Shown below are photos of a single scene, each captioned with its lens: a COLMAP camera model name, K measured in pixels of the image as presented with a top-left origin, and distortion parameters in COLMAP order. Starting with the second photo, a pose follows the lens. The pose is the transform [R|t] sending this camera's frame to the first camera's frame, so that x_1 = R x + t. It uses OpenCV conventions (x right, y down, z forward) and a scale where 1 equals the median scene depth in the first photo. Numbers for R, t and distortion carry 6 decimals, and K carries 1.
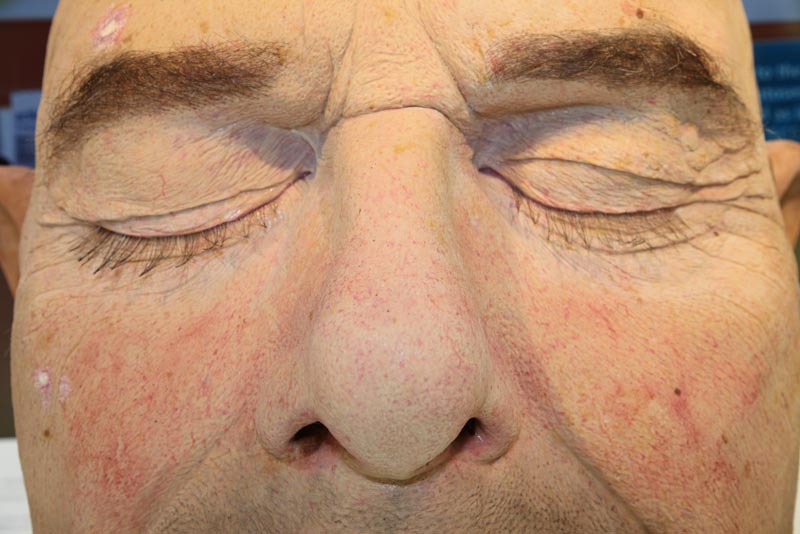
lens RADIAL K [[1260.8, 0, 400.0], [0, 1260.8, 267.0], [0, 0, 1]] dist [0.220296, -0.038991]
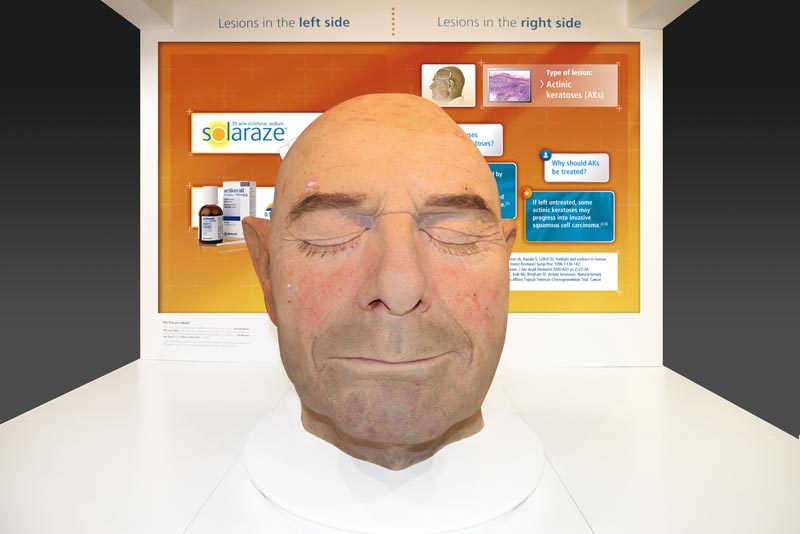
lens RADIAL K [[465.0, 0, 373.5], [0, 465.0, 229.7], [0, 0, 1]] dist [0.000968, -0.000044]
pose [[0.999455, 0.032962, -0.001976, -0.064877], [-0.033018, 0.998336, -0.047274, -0.012784], [0.000415, 0.047314, 0.998880, -0.292114]]
